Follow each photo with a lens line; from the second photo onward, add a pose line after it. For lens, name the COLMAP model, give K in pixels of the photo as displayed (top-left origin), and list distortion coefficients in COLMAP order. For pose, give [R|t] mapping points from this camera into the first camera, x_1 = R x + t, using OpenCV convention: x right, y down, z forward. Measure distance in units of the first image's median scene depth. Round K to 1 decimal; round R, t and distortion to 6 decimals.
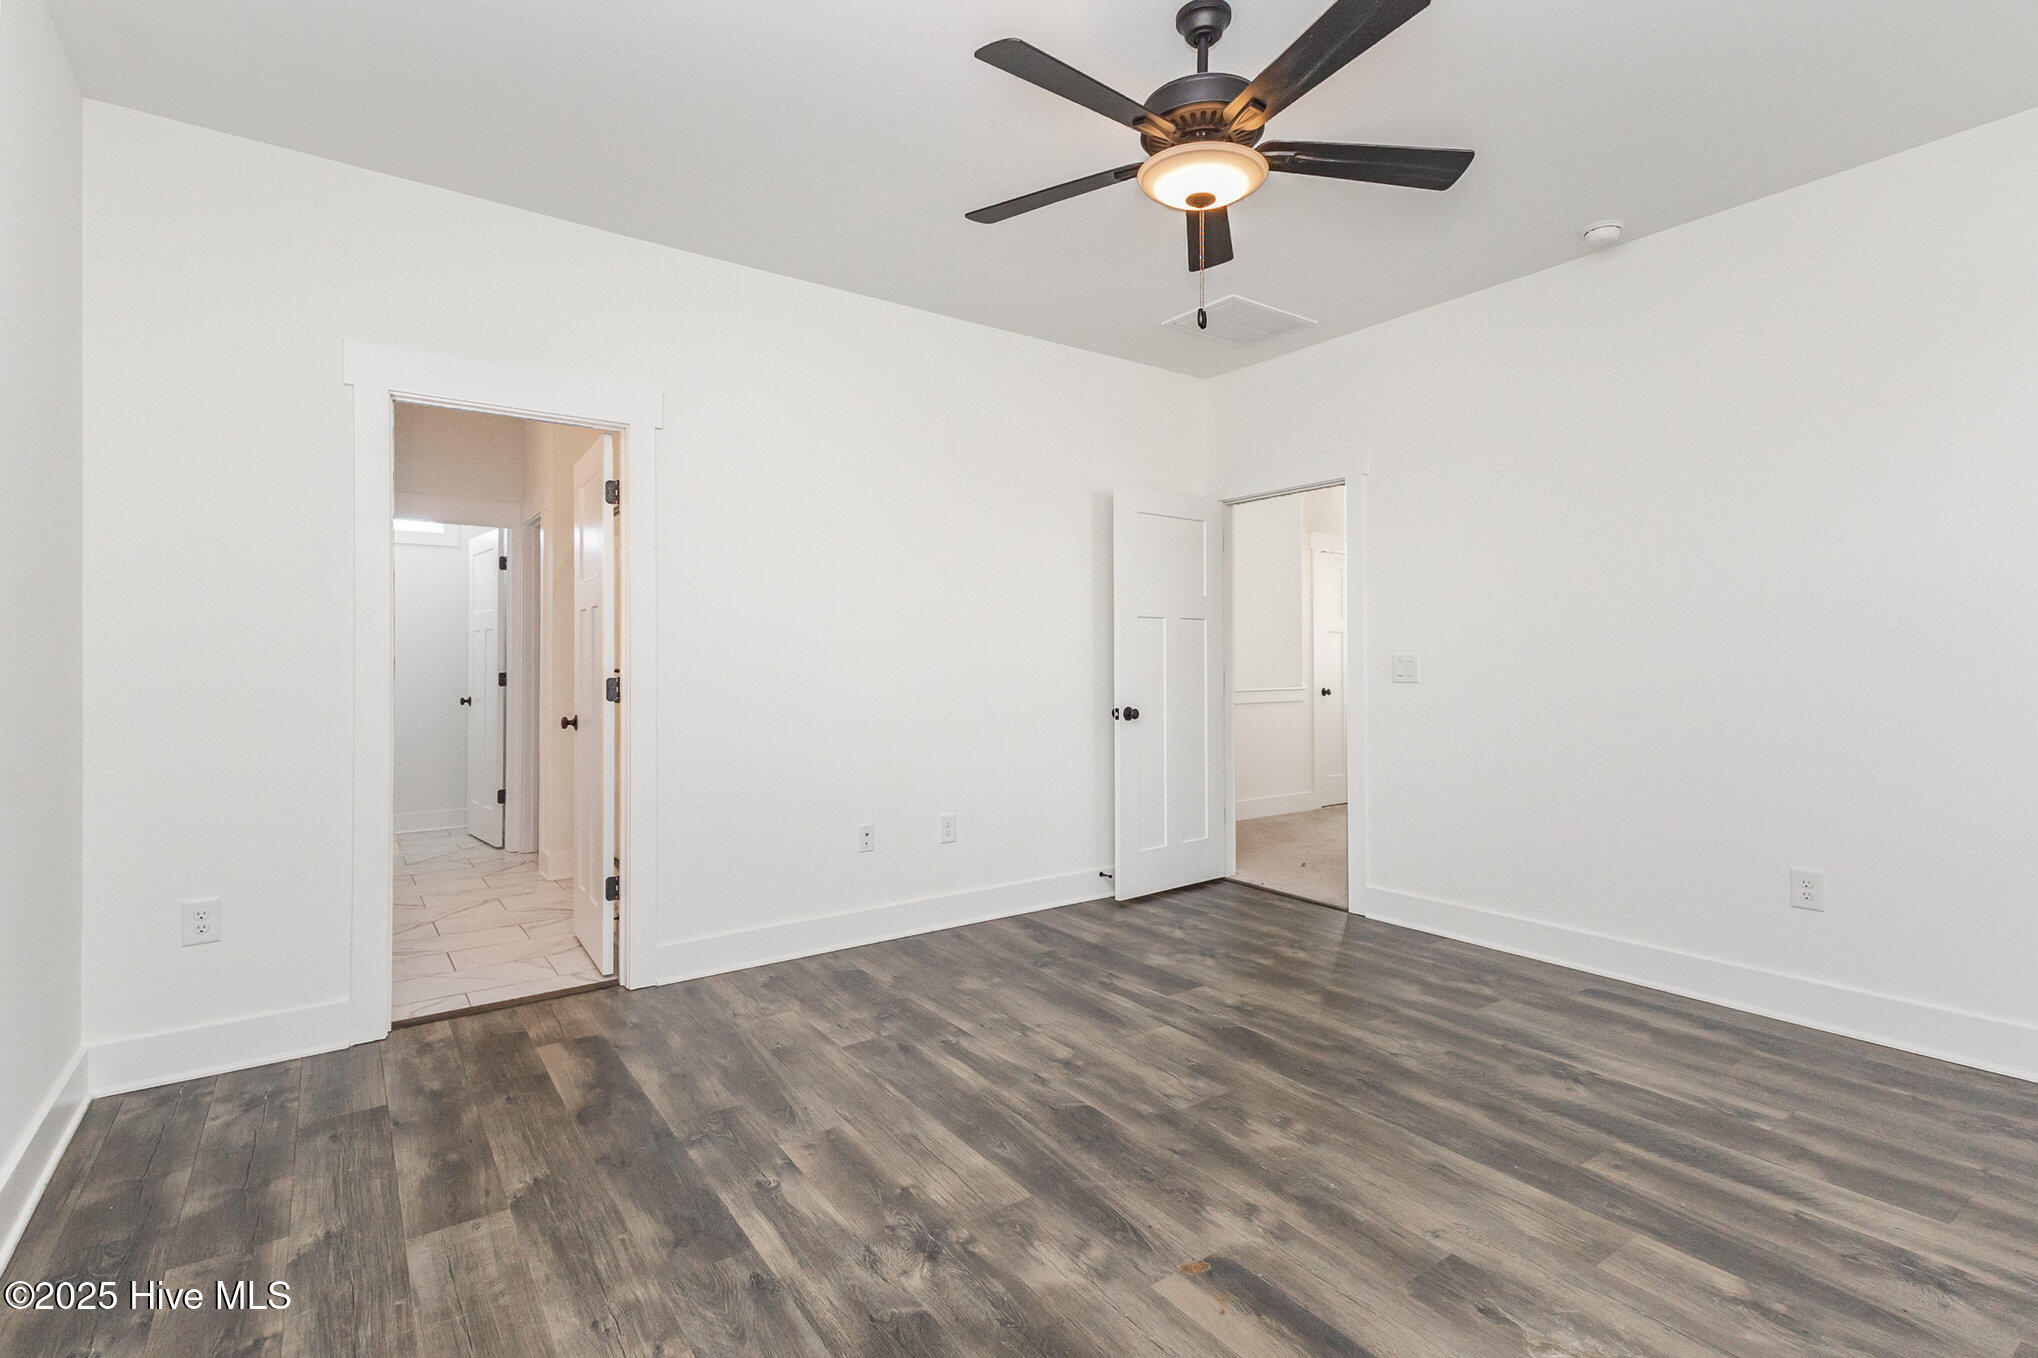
lens RADIAL K [[944.1, 0, 1025.1], [0, 944.1, 659.3], [0, 0, 1]] dist [0.015033, -0.006645]
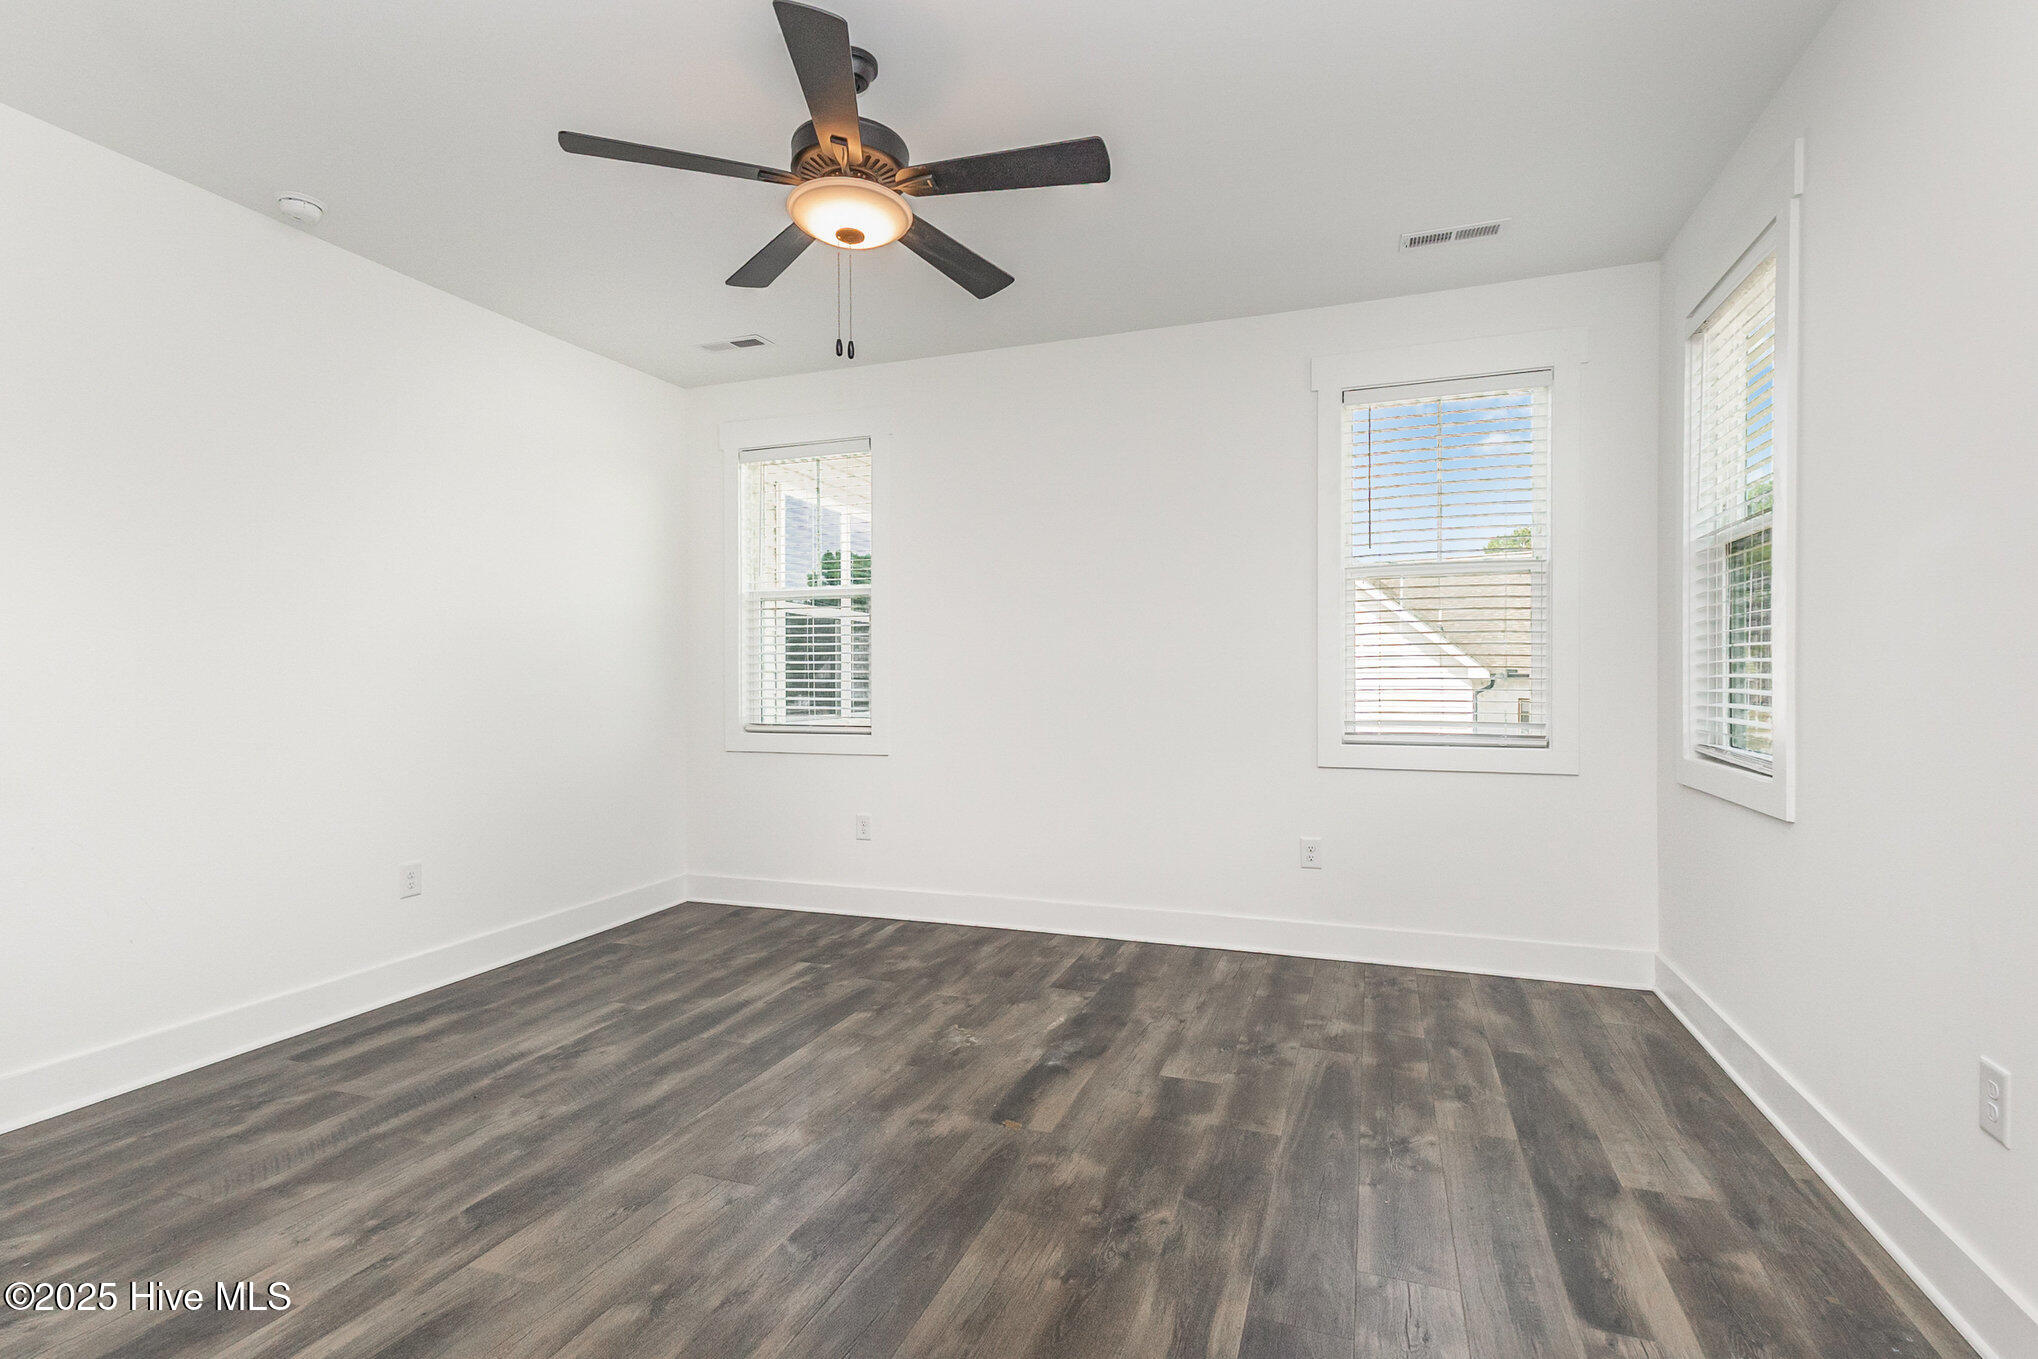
lens RADIAL K [[944.1, 0, 1018.2], [0, 944.1, 679.9], [0, 0, 1]] dist [0.015033, -0.006645]
pose [[-0.553154, 0.003292, 0.833072, -0.909068], [0.004928, 0.999988, -0.000679, 0.003810], [-0.833064, 0.003730, -0.553164, 1.651637]]
